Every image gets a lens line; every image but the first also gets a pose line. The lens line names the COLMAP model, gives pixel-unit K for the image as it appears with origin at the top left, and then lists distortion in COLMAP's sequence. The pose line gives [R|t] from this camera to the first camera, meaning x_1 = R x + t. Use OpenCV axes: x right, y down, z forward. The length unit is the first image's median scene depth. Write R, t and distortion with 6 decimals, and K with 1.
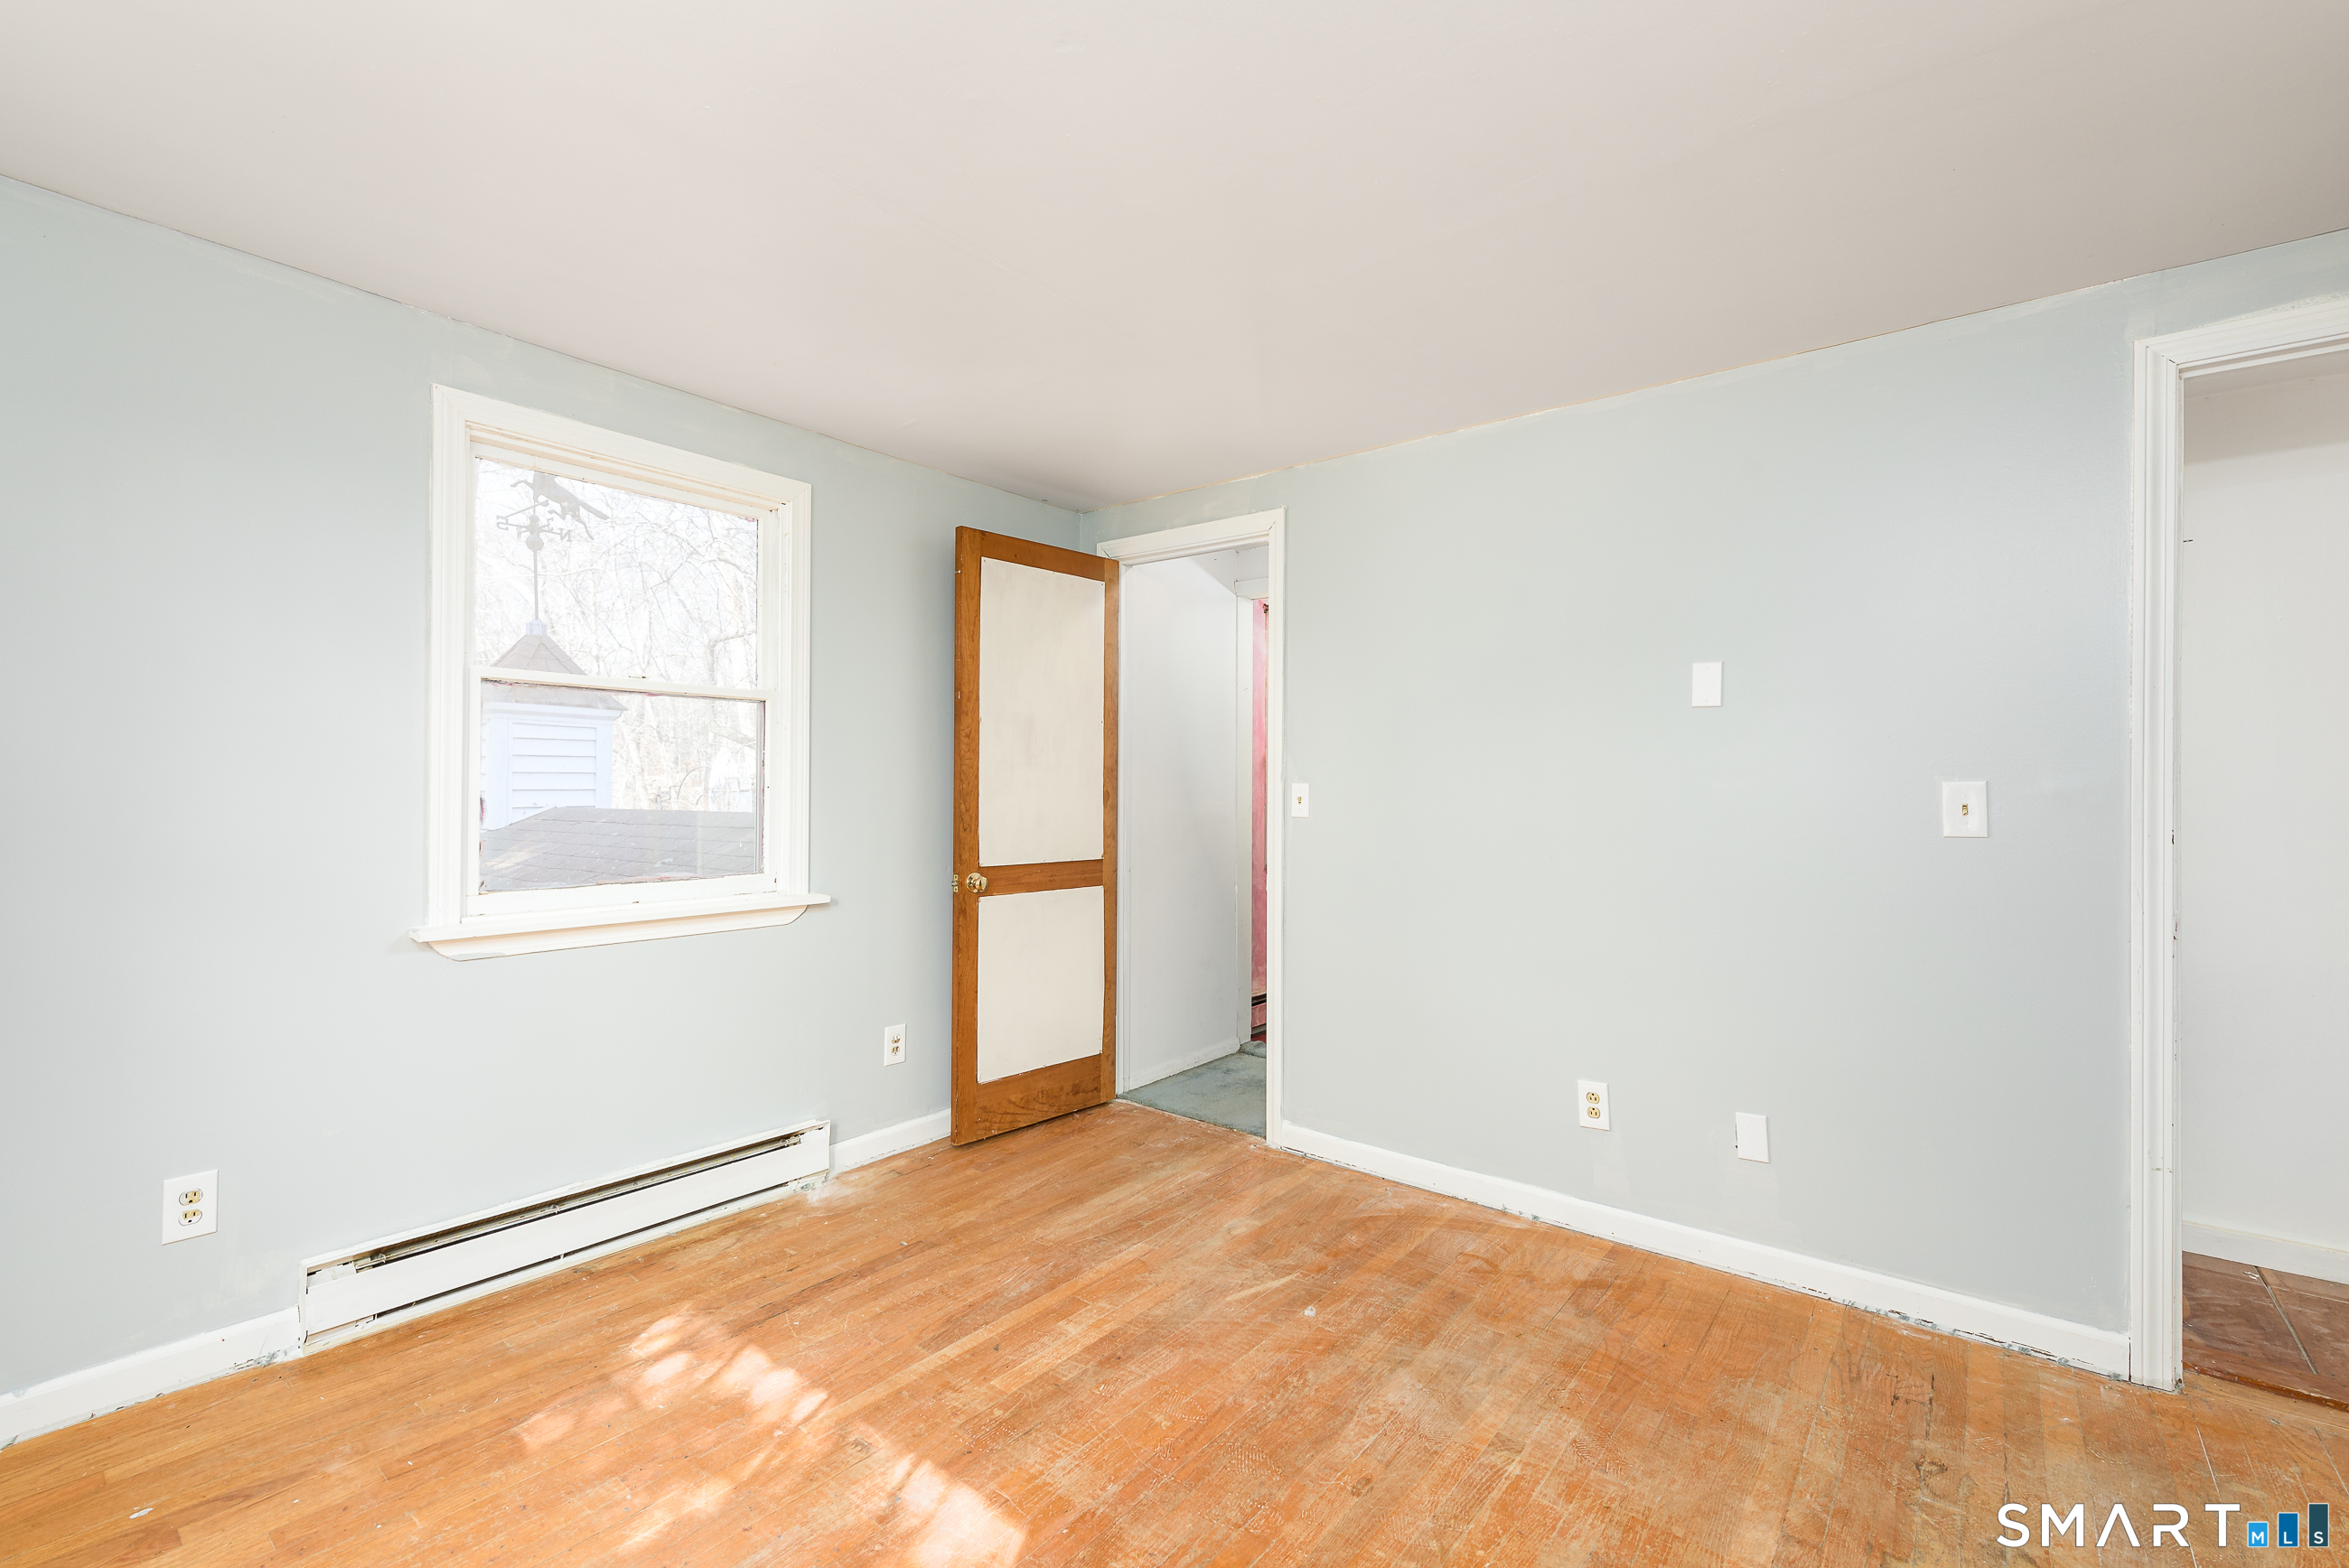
lens RADIAL K [[1008.5, 0, 1174.5], [0, 1008.5, 784.0], [0, 0, 1]] dist [0.019068, -0.008581]
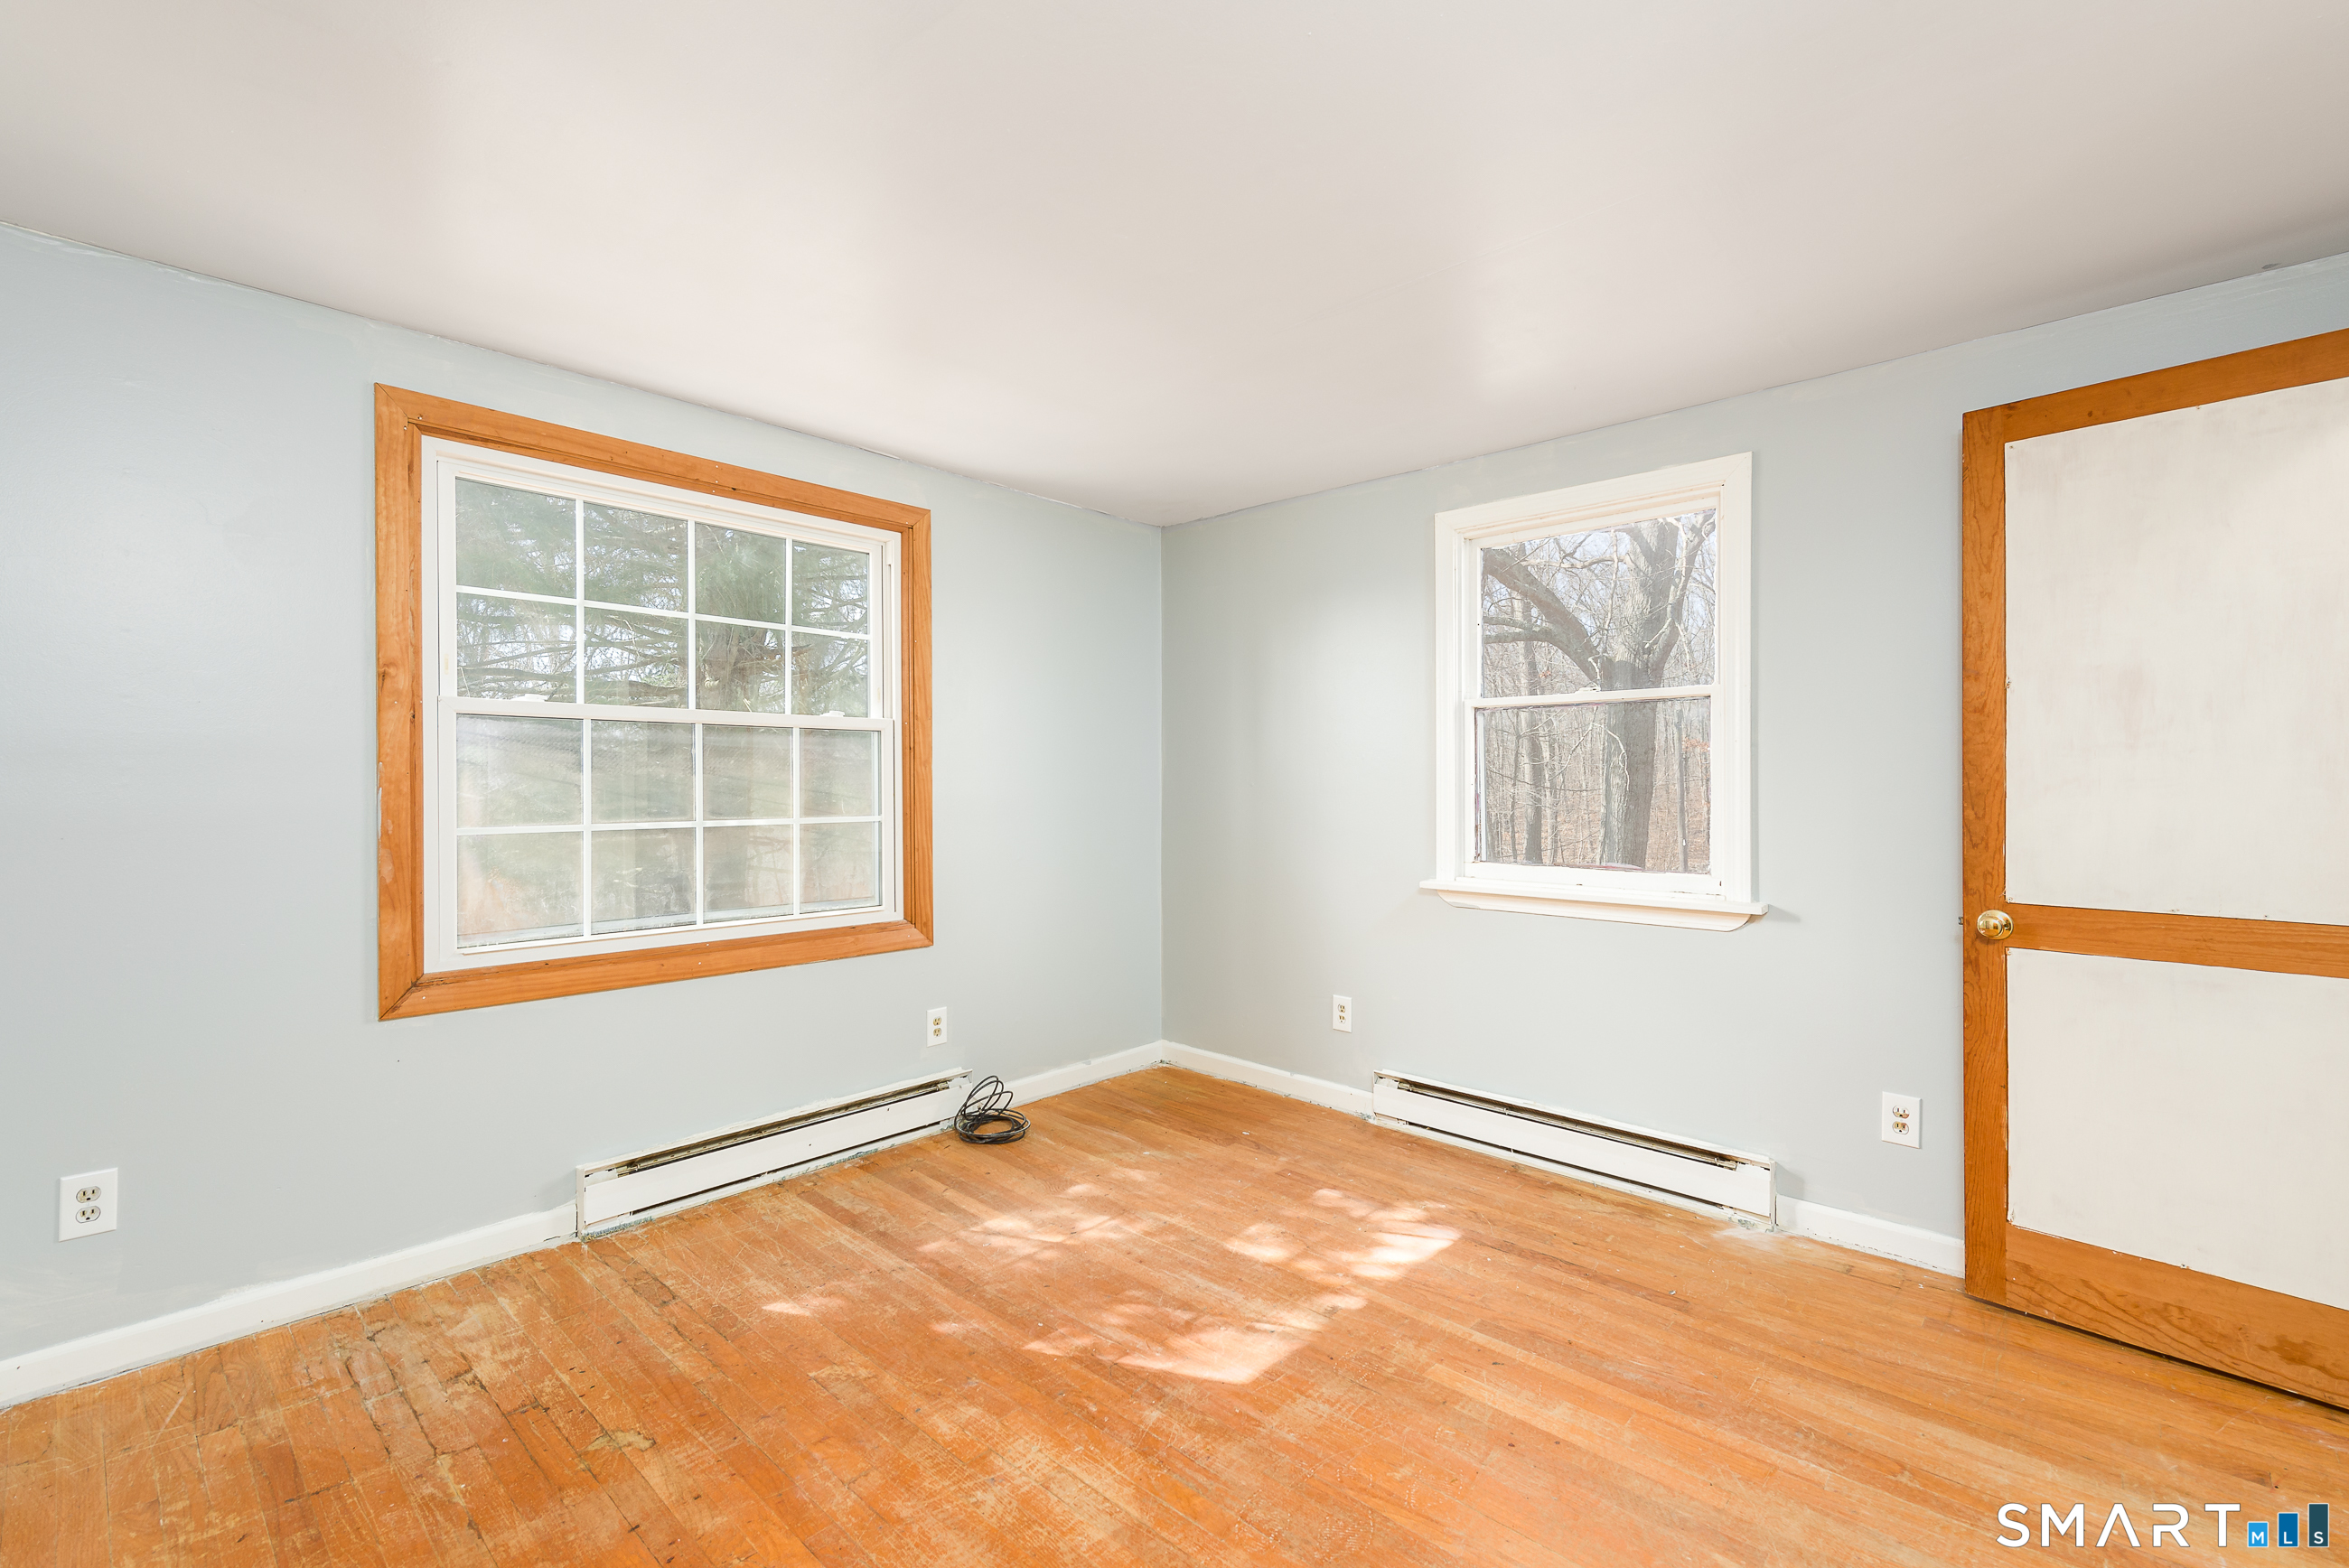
lens RADIAL K [[1008.5, 0, 1174.5], [0, 1008.5, 784.0], [0, 0, 1]] dist [0.019068, -0.008581]
pose [[-0.070207, -0.008594, -0.997495, 0.663698], [-0.000708, 0.999963, -0.008565, 0.011719], [0.997532, 0.000105, -0.070211, 0.622452]]
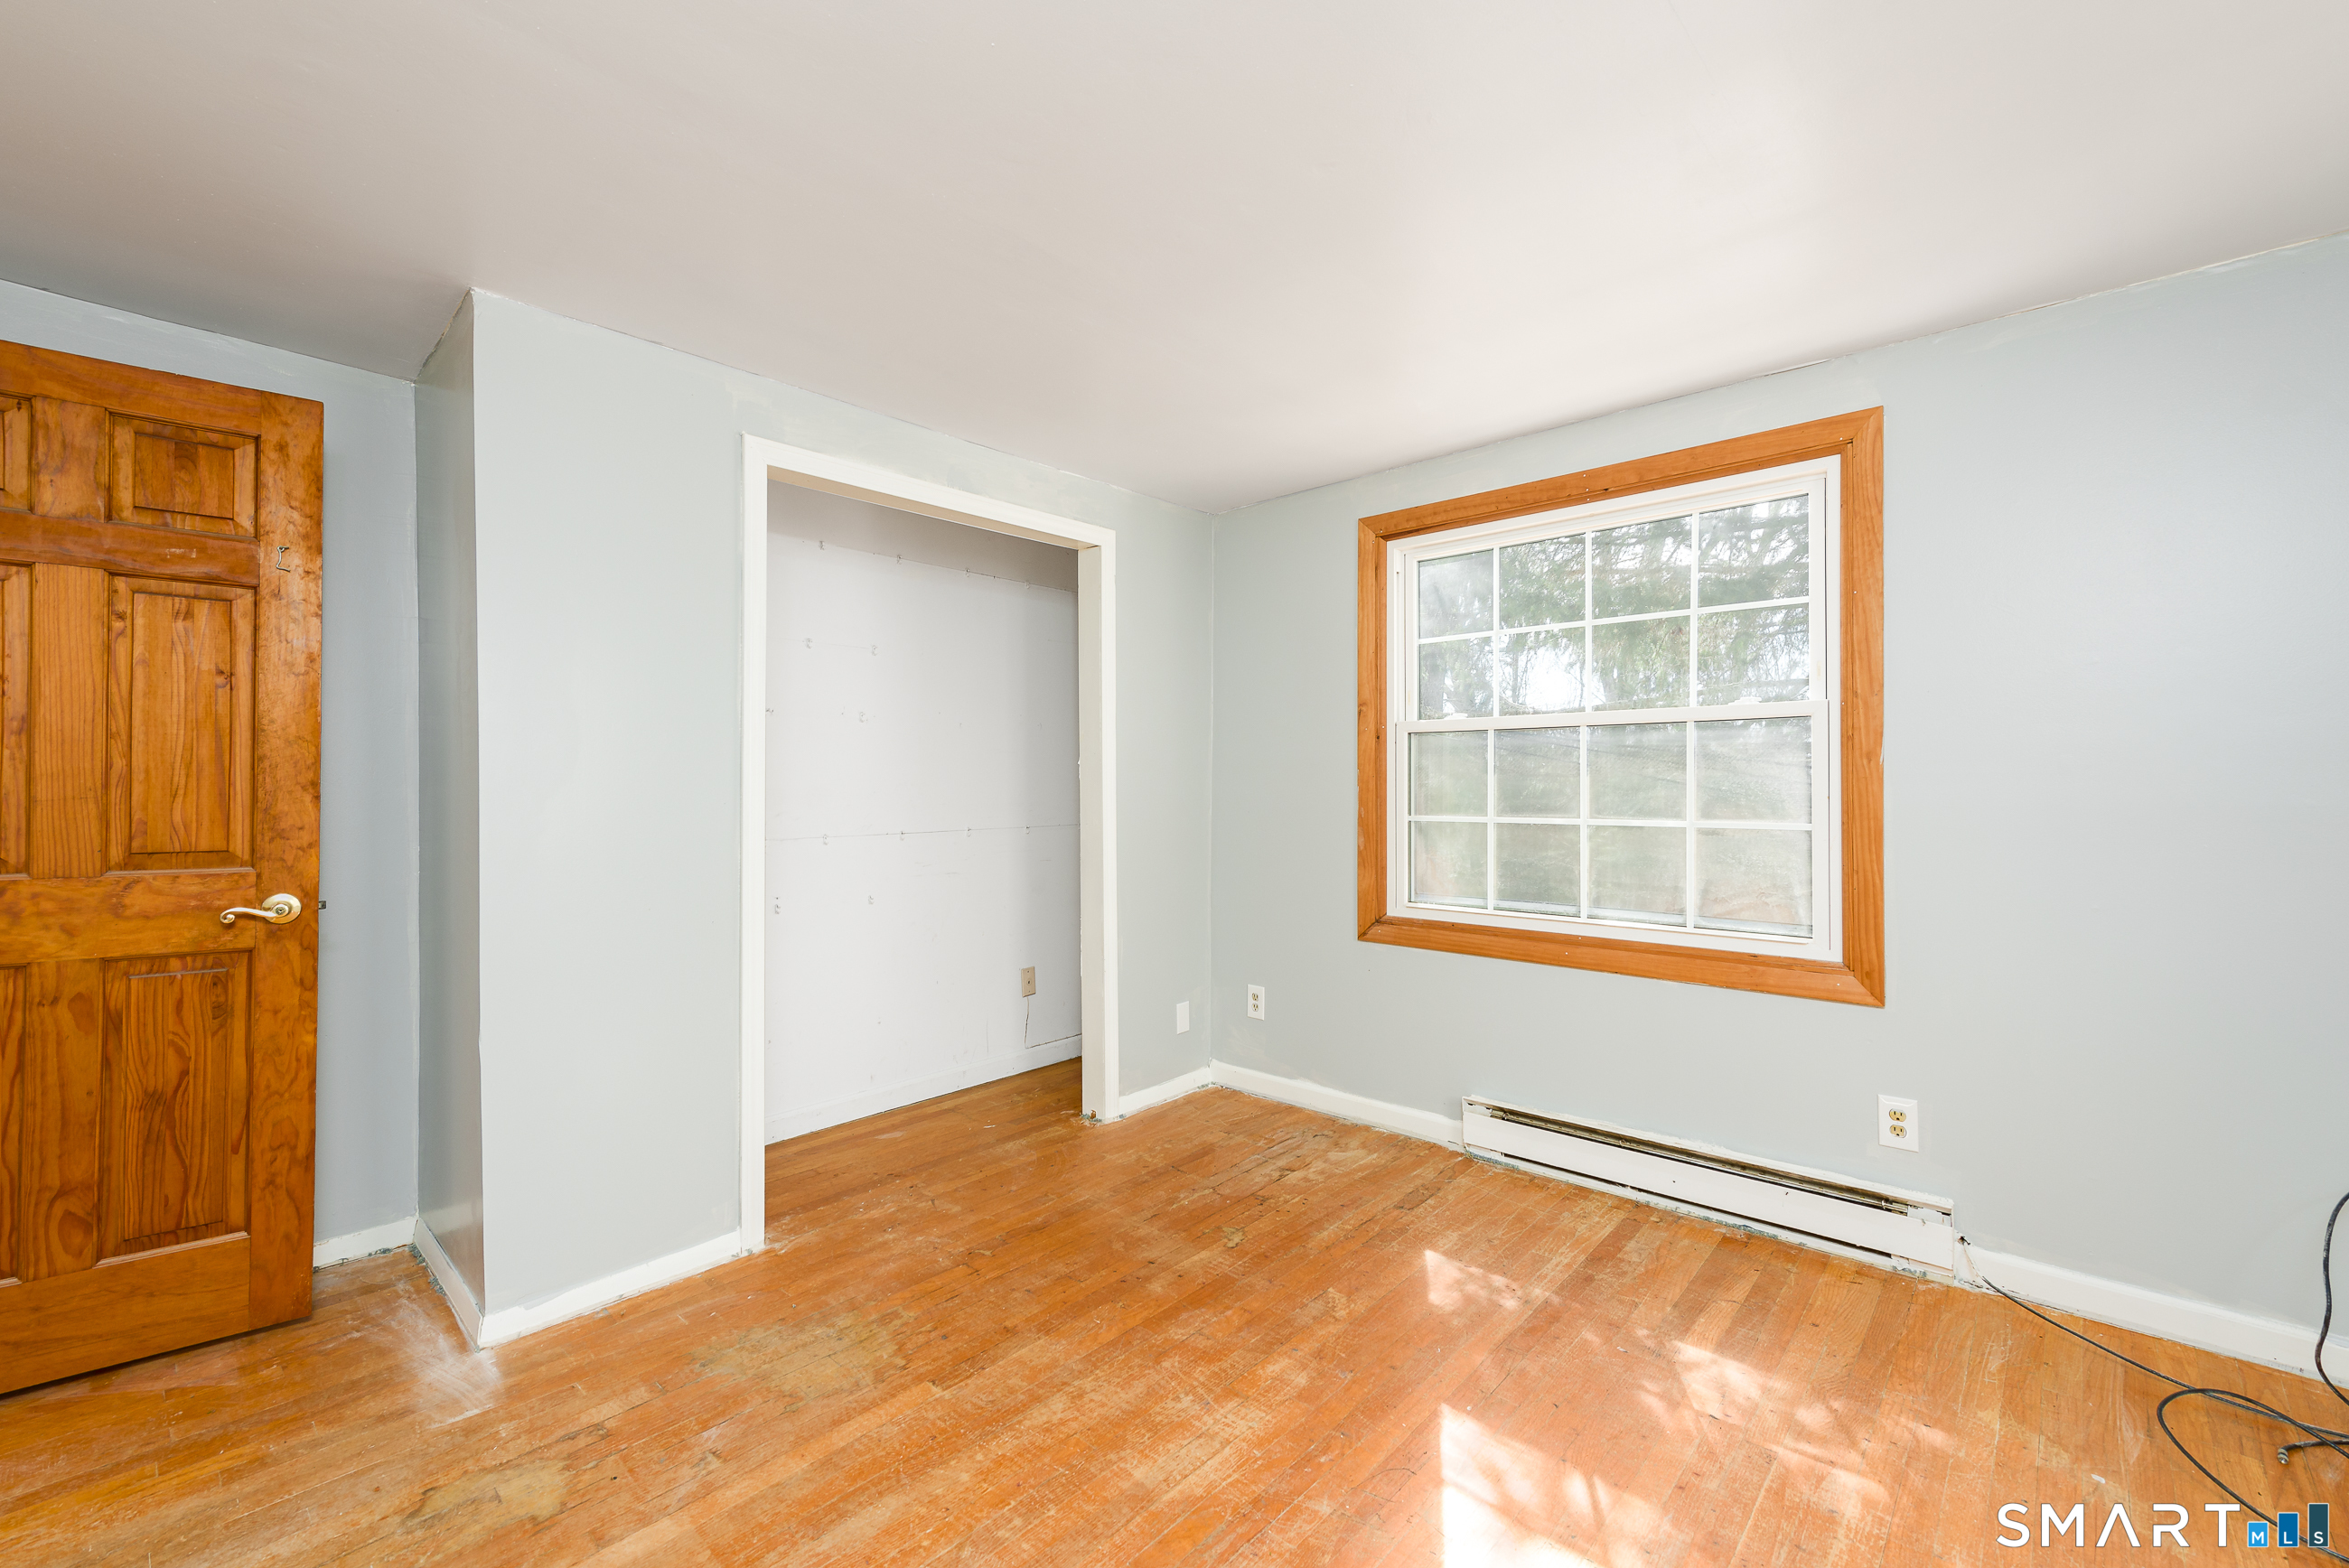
lens RADIAL K [[990.4, 0, 1174.5], [0, 990.4, 784.0], [0, 0, 1]] dist [0.001512, -0.000150]
pose [[-0.997879, -0.006723, 0.064746, -0.005663], [-0.006536, 0.999974, 0.003093, 0.002649], [-0.064765, 0.002664, -0.997897, 1.178547]]
